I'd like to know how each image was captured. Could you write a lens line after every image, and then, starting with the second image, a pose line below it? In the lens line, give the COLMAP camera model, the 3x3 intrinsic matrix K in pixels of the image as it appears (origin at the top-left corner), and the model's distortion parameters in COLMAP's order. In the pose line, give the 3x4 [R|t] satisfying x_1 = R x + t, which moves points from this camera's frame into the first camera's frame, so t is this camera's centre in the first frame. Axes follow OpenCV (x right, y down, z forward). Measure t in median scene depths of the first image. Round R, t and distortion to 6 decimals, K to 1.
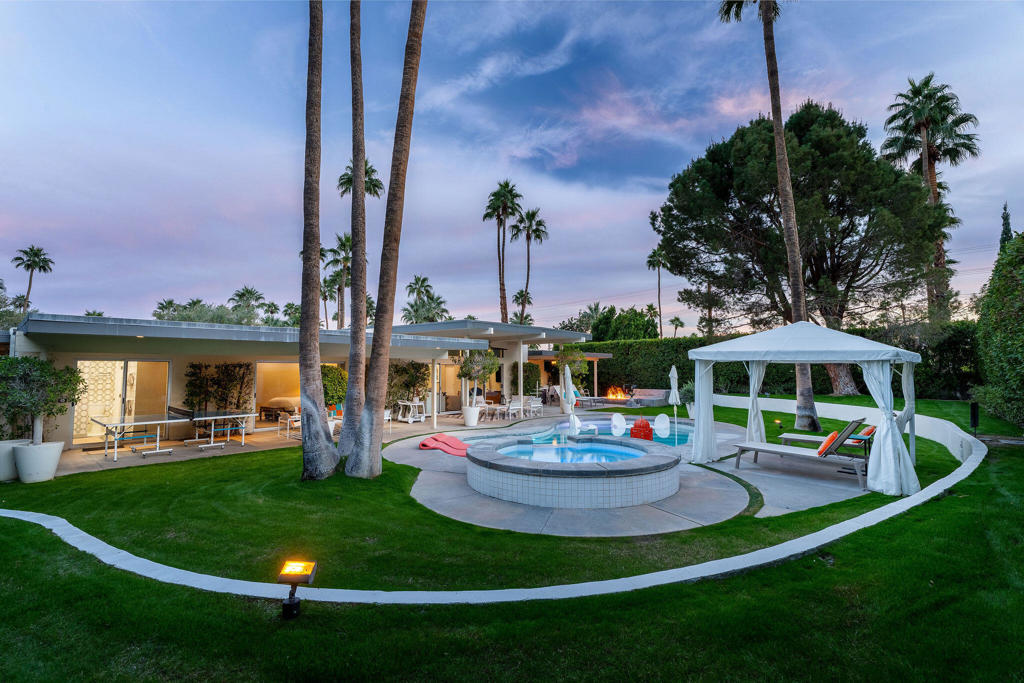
lens RADIAL K [[460.8, 0, 512.0], [0, 460.8, 341.5], [0, 0, 1]] dist [-0.003610, -0.000526]
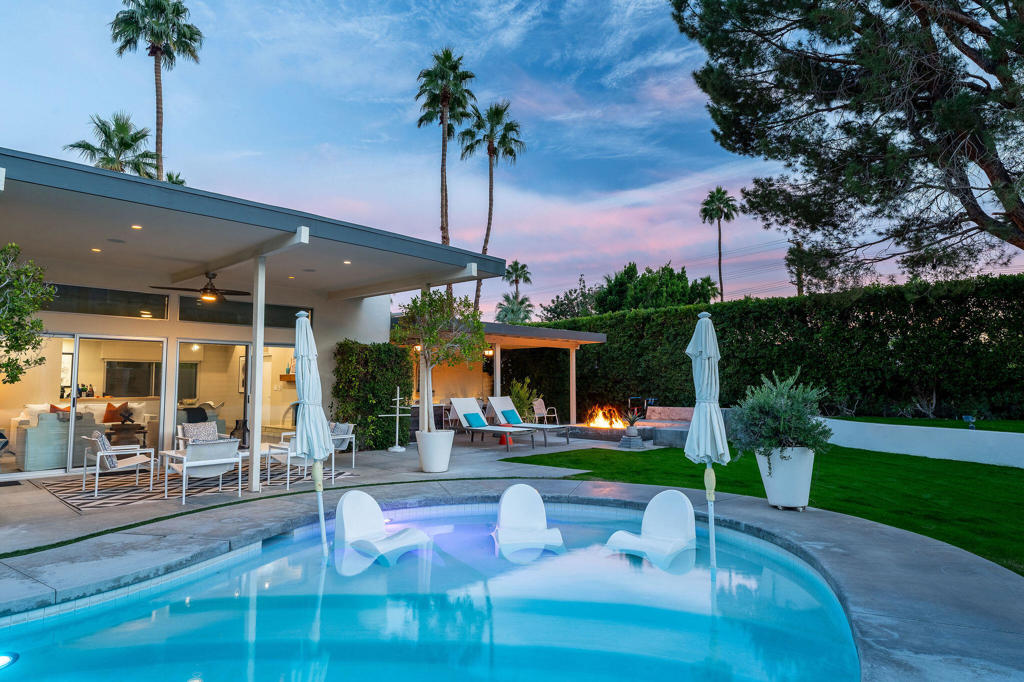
lens RADIAL K [[600.5, 0, 512.0], [0, 600.5, 341.0], [0, 0, 1]] dist [-0.003278, -0.000768]
pose [[0.999352, -0.002360, -0.035912, 0.153028], [0.002017, 0.999952, -0.009581, 0.043091], [0.035933, 0.009502, 0.999309, 0.394907]]
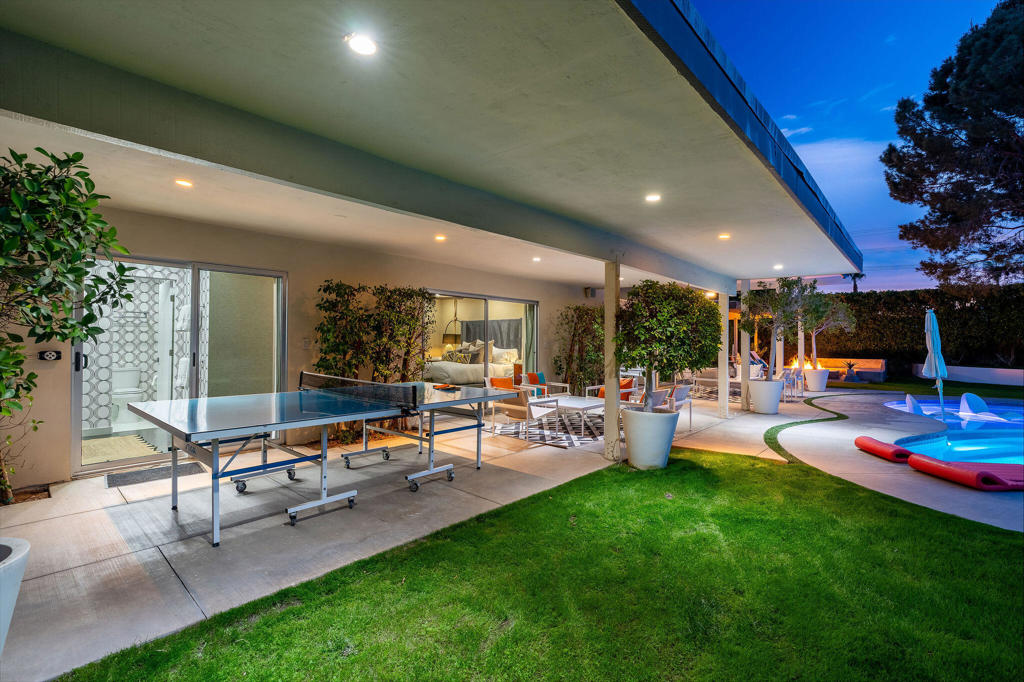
lens RADIAL K [[460.8, 0, 512.0], [0, 460.8, 341.0], [0, 0, 1]] dist [-0.003610, -0.000526]
pose [[0.999916, 0.010276, -0.007909, -0.240732], [-0.009802, 0.998284, 0.057729, 0.036814], [0.008489, -0.057647, 0.998301, 0.252759]]
